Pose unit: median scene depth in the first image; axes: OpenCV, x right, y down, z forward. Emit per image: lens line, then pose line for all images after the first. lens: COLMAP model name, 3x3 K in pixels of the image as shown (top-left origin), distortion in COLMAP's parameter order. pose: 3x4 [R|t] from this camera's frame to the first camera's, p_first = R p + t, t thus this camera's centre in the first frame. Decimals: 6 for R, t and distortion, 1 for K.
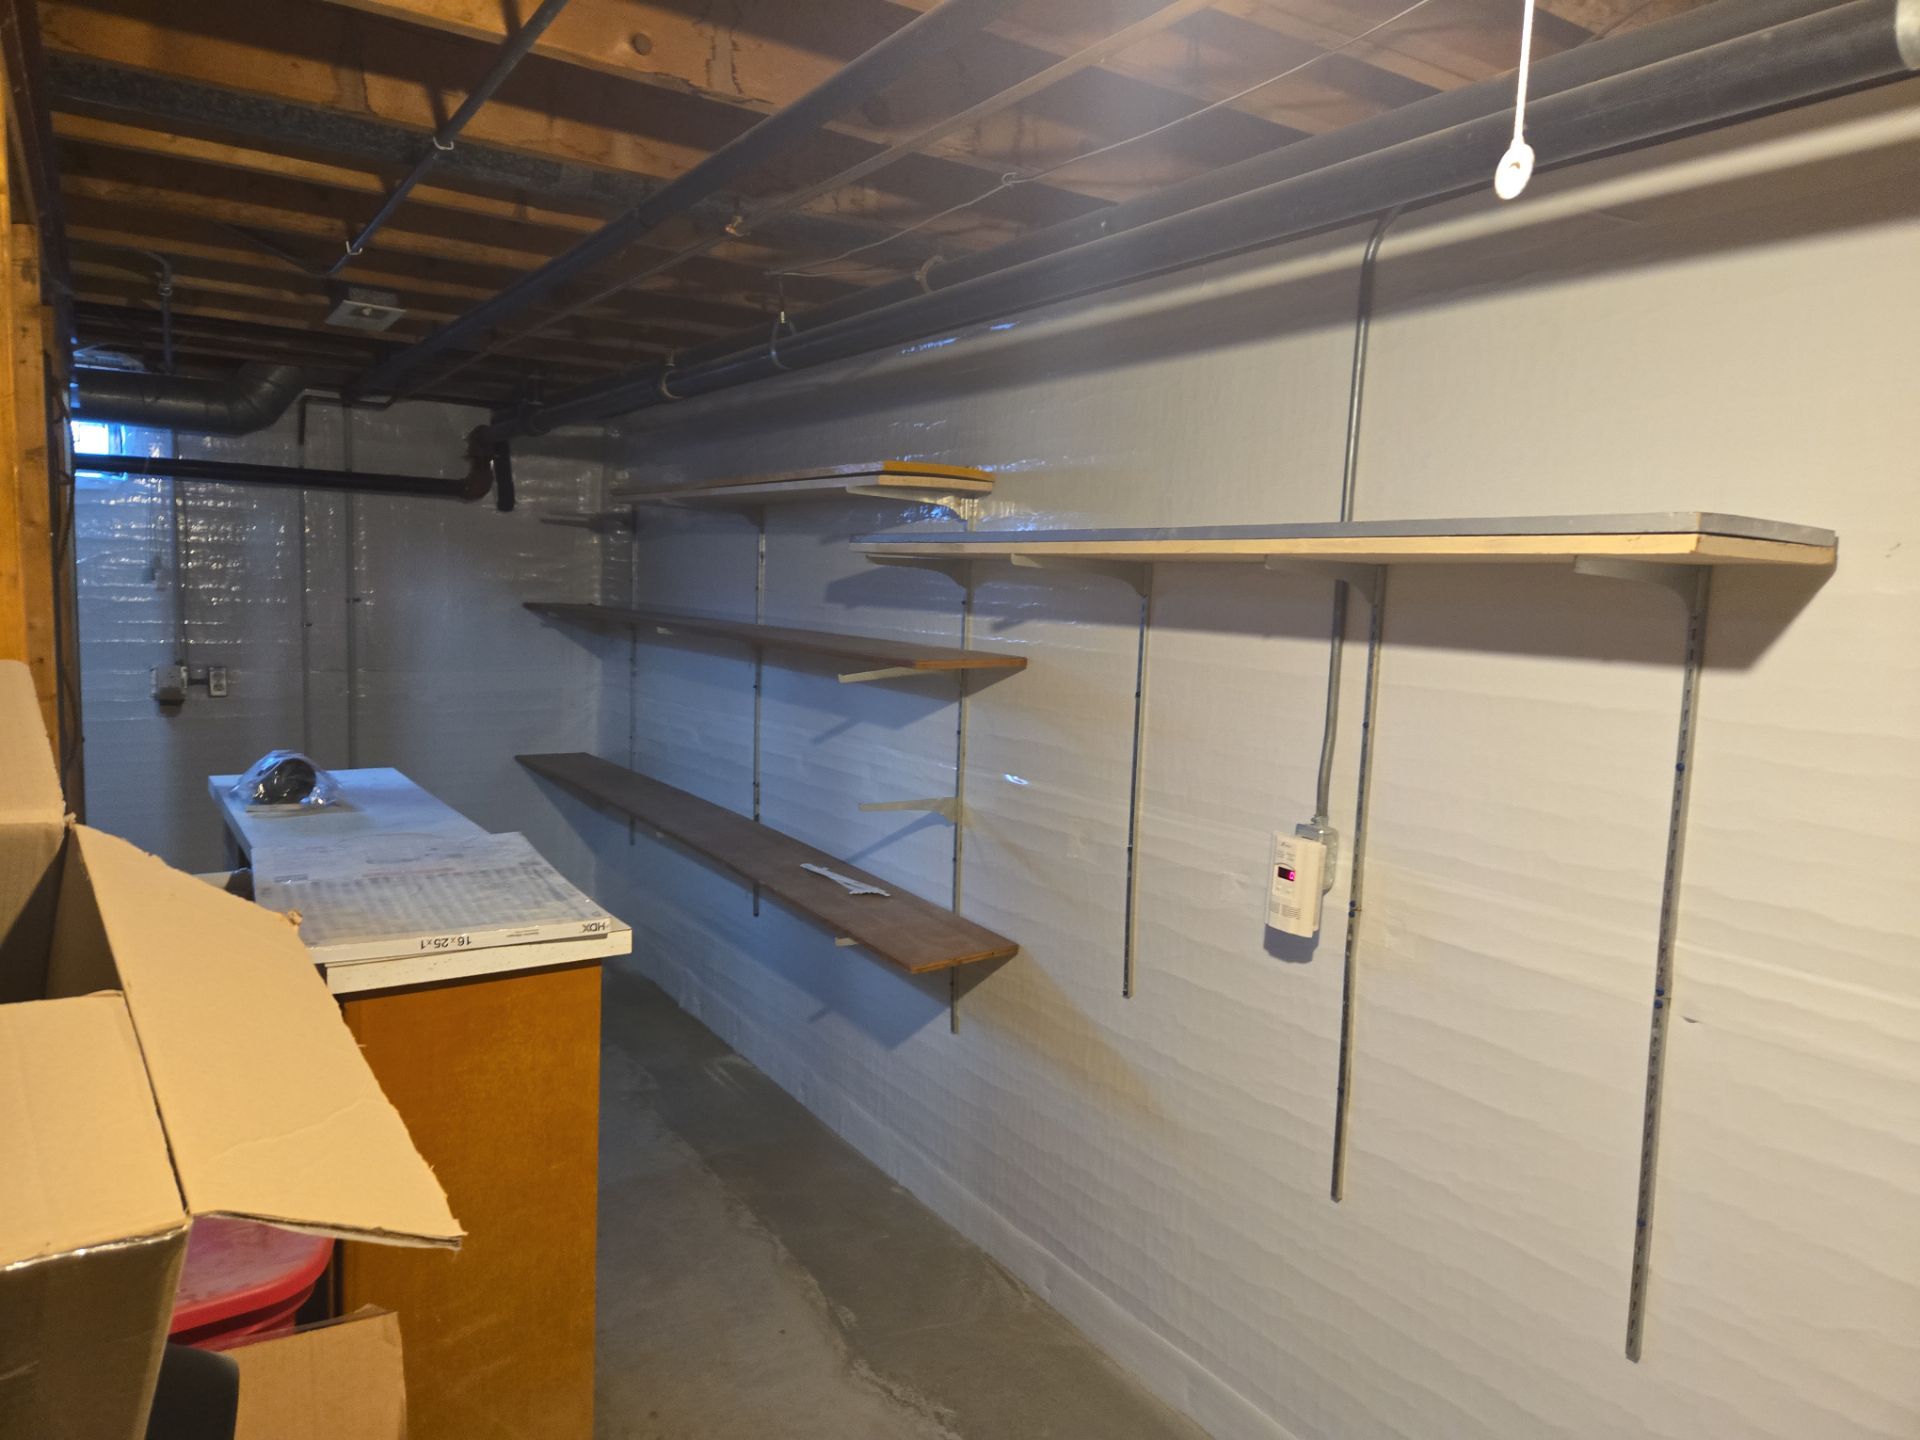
lens RADIAL K [[1278.4, 0, 960.0], [0, 1278.4, 720.0], [0, 0, 1]] dist [0.058966, -0.045795]
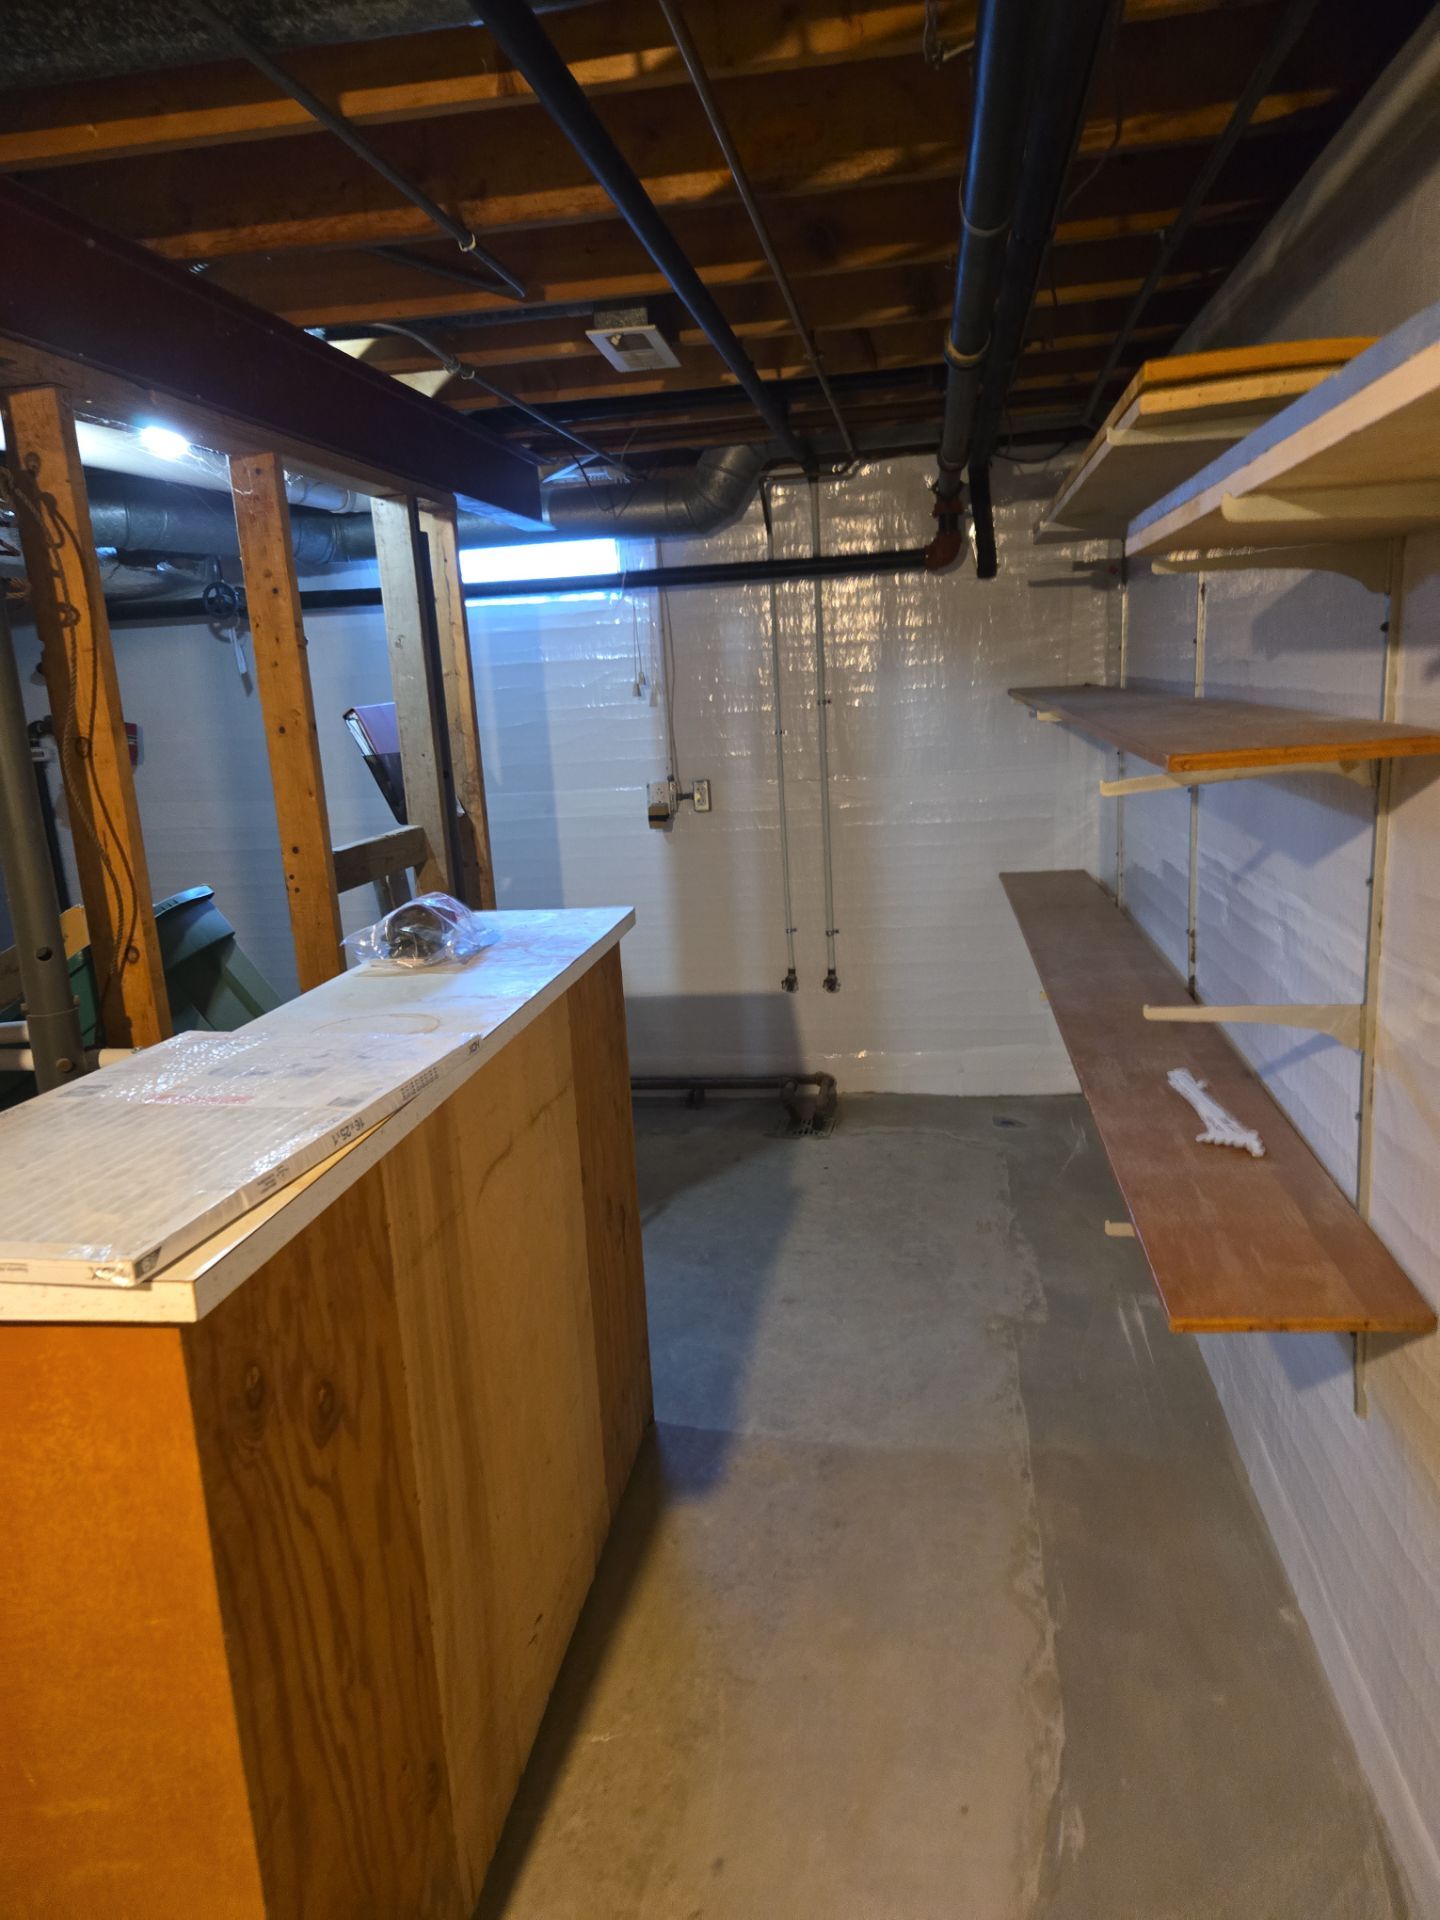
lens RADIAL K [[1278.4, 0, 721.9], [0, 1278.4, 965.3], [0, 0, 1]] dist [0.058966, -0.045795]
pose [[0.737343, 0.069257, -0.671959, 0.157241], [0.012239, 0.993198, 0.115797, -0.020306], [0.675407, -0.093606, 0.731480, 0.416849]]
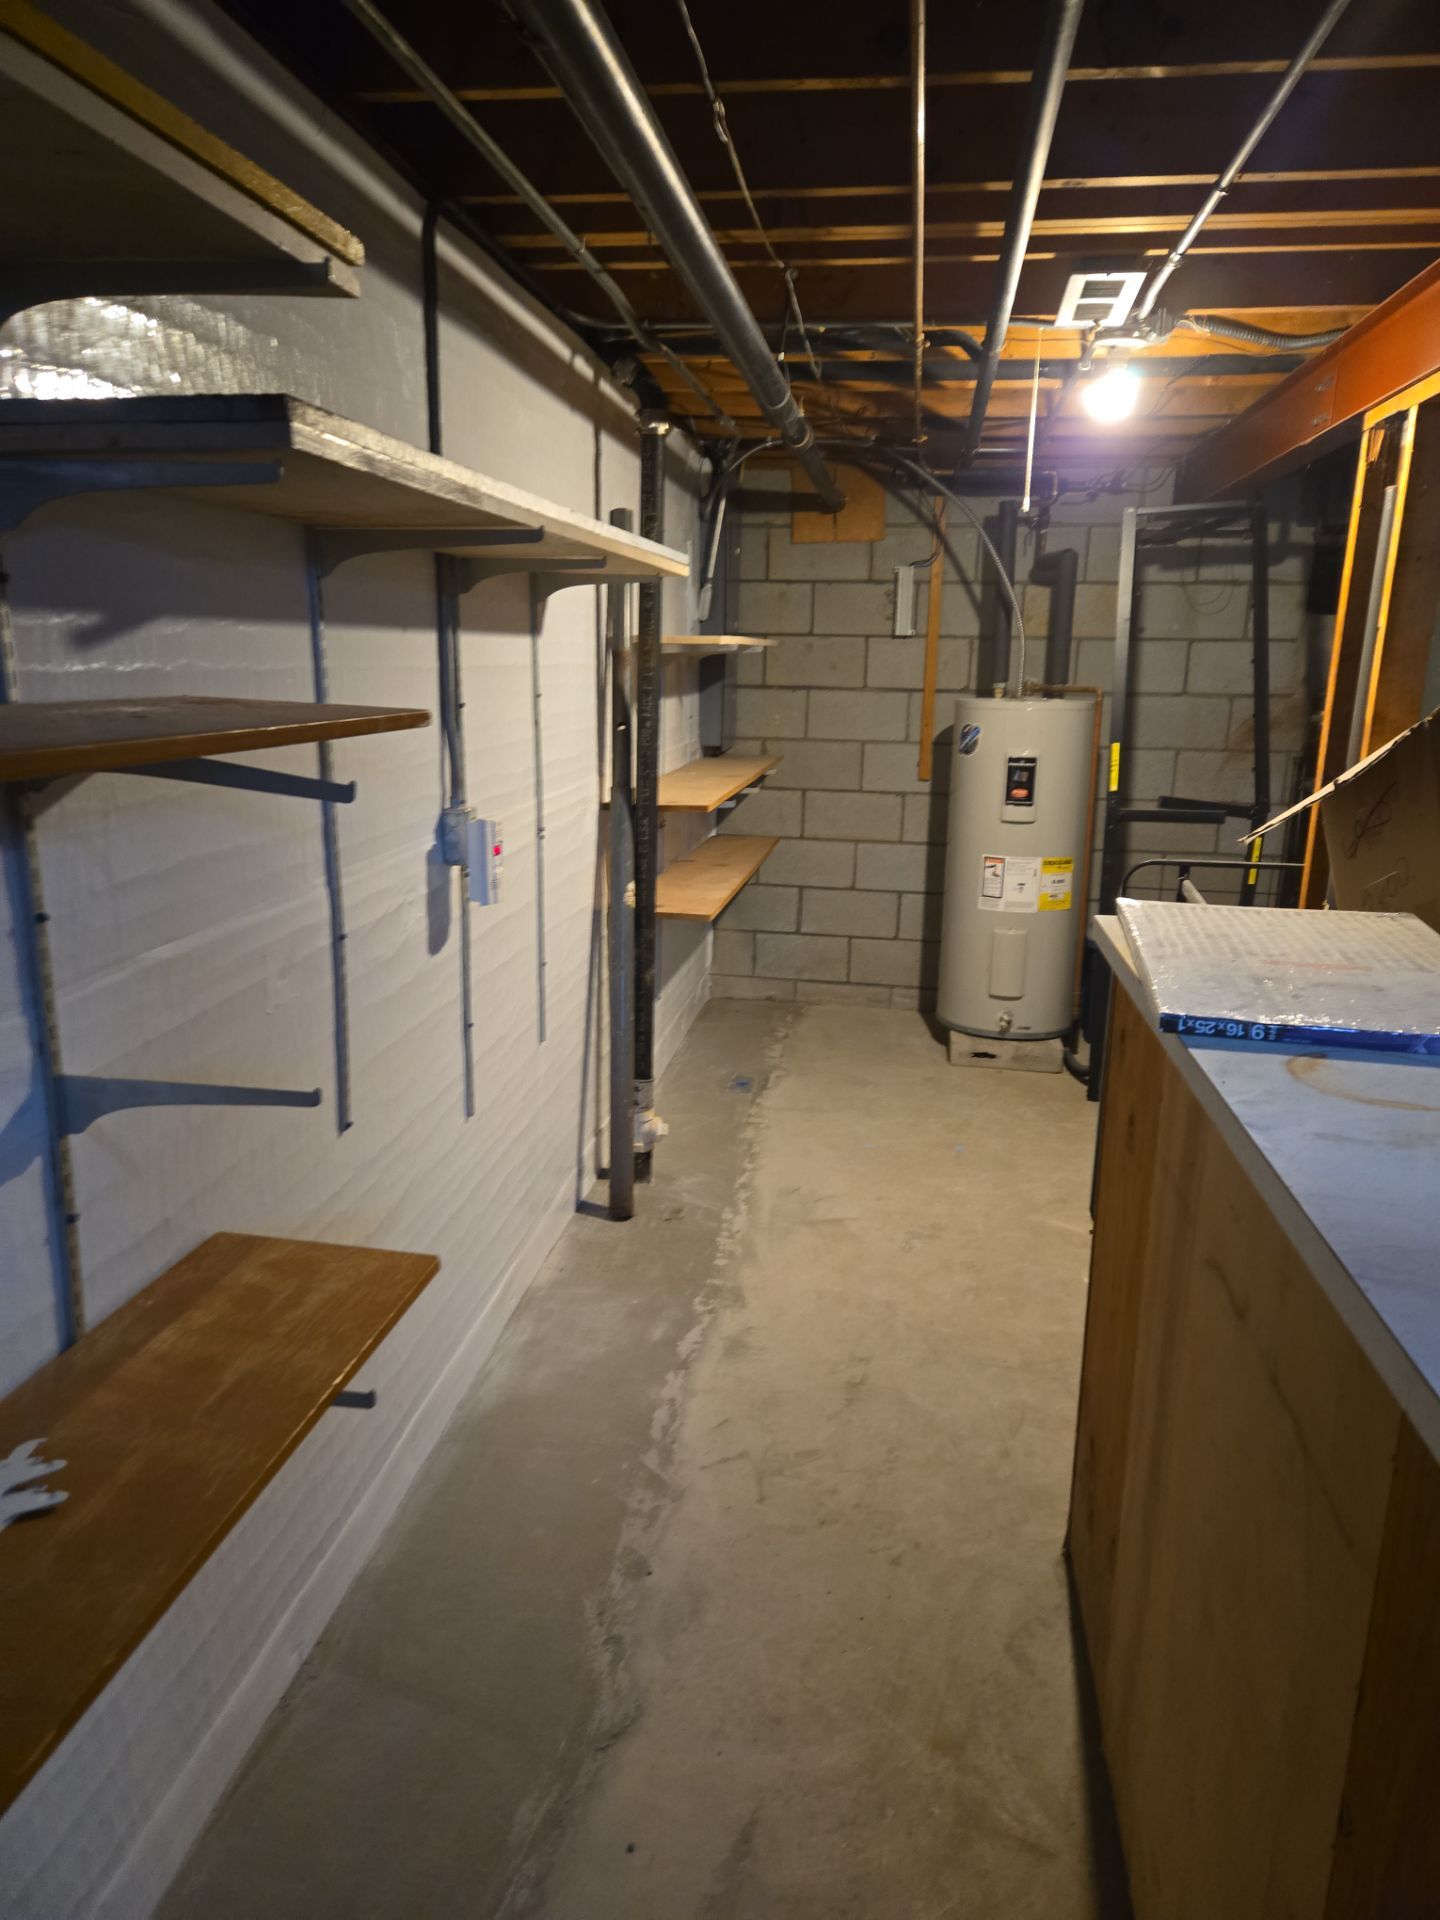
lens RADIAL K [[1278.4, 0, 721.9], [0, 1278.4, 965.3], [0, 0, 1]] dist [0.058966, -0.045795]
pose [[-0.744162, -0.206231, 0.635368, -0.397730], [0.030936, 0.939489, 0.341178, -0.102410], [-0.667283, 0.273548, -0.692752, 1.088497]]
